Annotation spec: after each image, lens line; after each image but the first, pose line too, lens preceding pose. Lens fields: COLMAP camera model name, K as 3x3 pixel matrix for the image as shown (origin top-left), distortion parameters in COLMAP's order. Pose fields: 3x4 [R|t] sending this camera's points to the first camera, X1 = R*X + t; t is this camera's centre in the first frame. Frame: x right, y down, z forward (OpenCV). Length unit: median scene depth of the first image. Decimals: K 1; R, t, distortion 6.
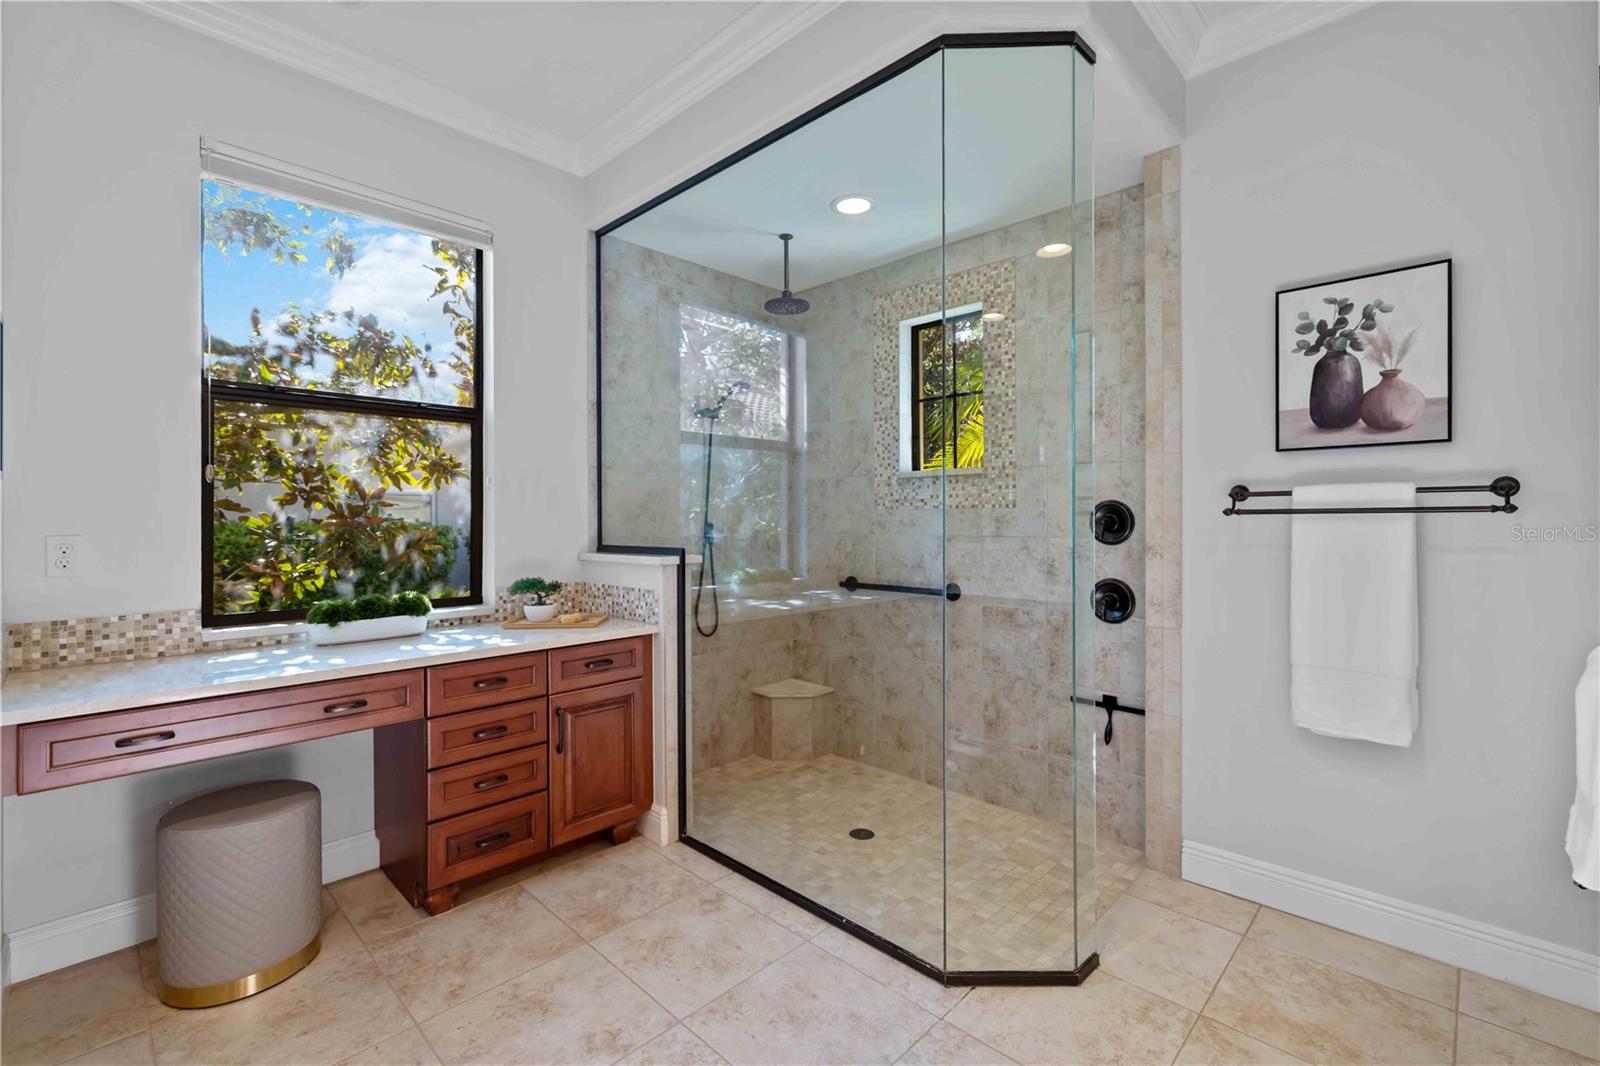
lens RADIAL K [[699.2, 0, 801.8], [0, 699.2, 517.4], [0, 0, 1]] dist [0.002258, 0.001910]
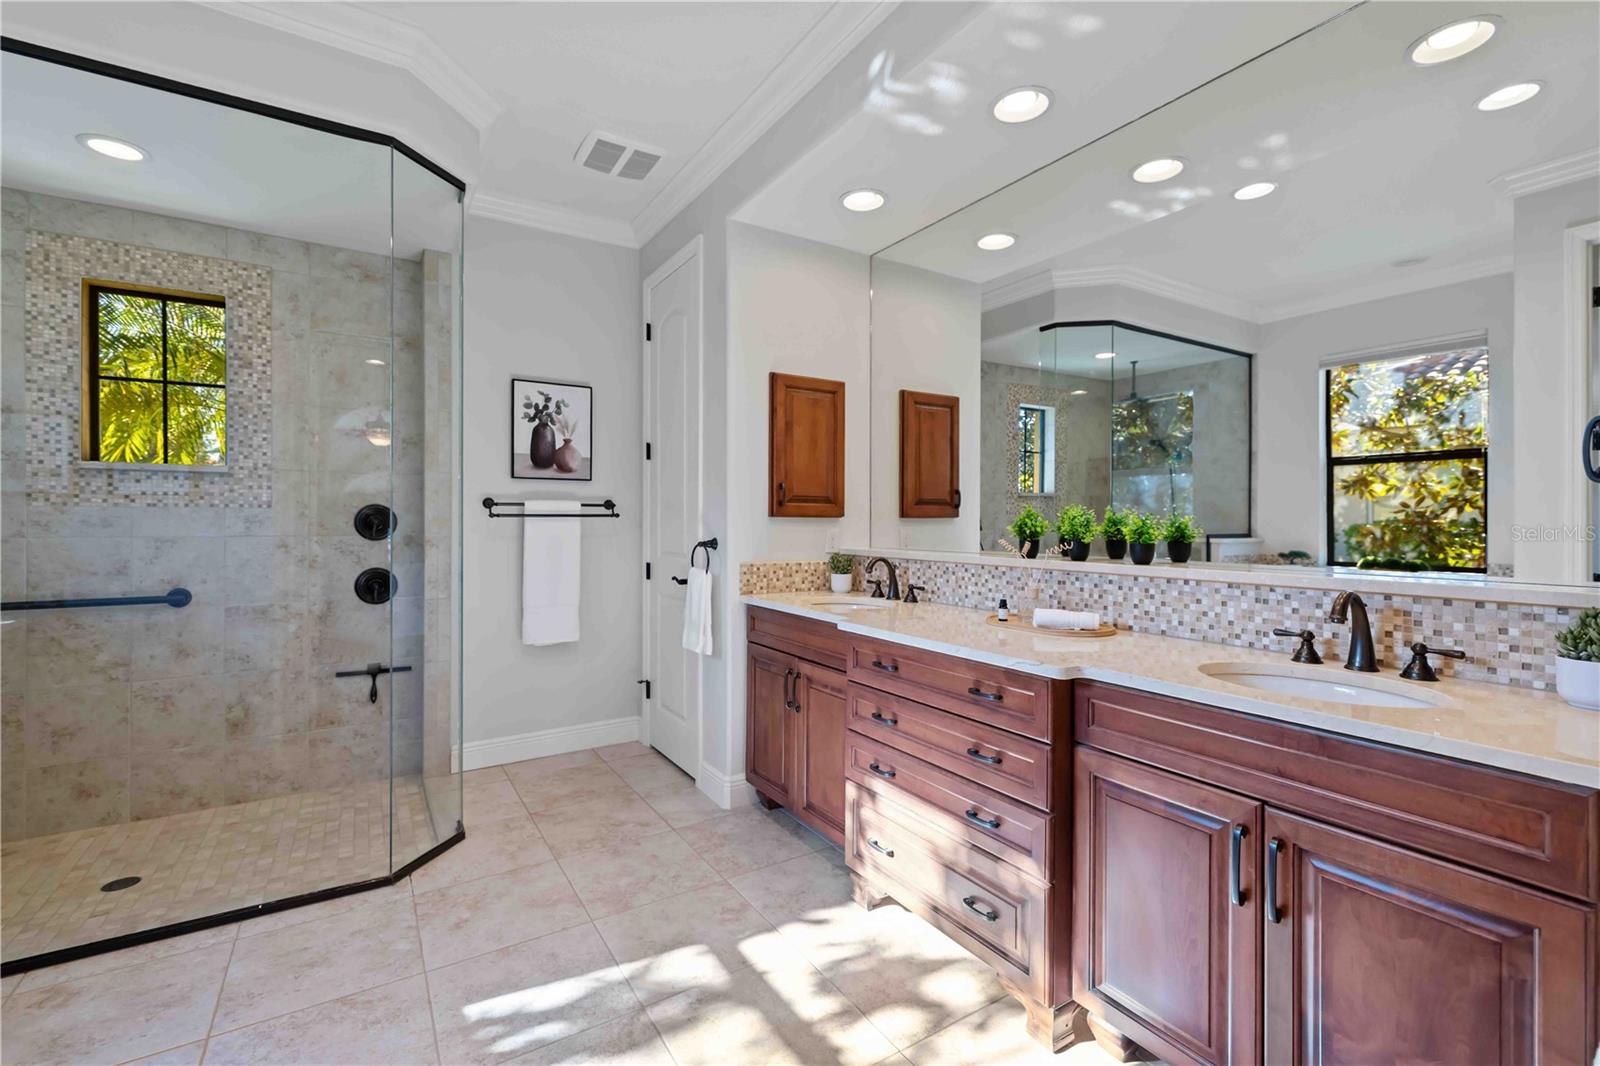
lens RADIAL K [[699.2, 0, 796.3], [0, 699.2, 521.3], [0, 0, 1]] dist [0.002258, 0.001910]
pose [[0.234856, 0.002027, 0.972028, -0.587049], [-0.006251, 0.999980, -0.000575, 0.001705], [-0.972010, -0.005941, 0.234864, -0.008263]]
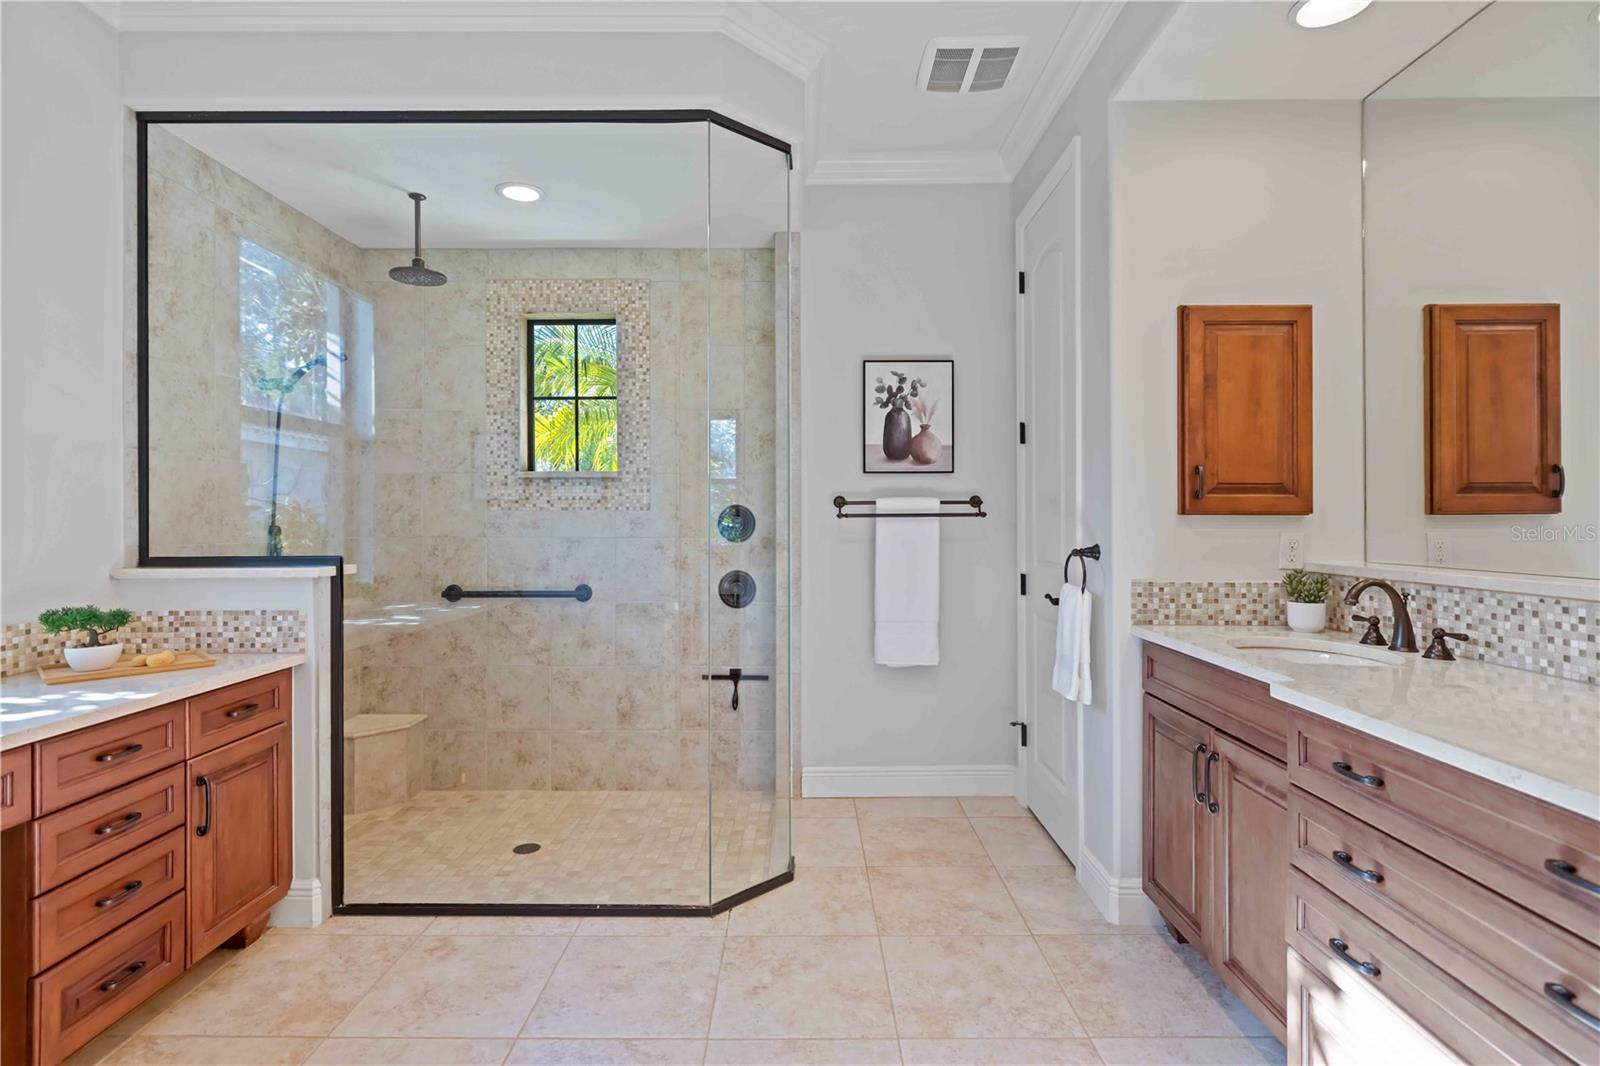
lens RADIAL K [[779.1, 0, 799.8], [0, 779.1, 516.6], [0, 0, 1]] dist [0.006073, -0.000637]
pose [[0.718963, 0.004019, 0.695036, -0.409711], [-0.001685, 0.999990, -0.004039, 0.000387], [-0.695046, 0.001733, 0.718963, -0.033362]]
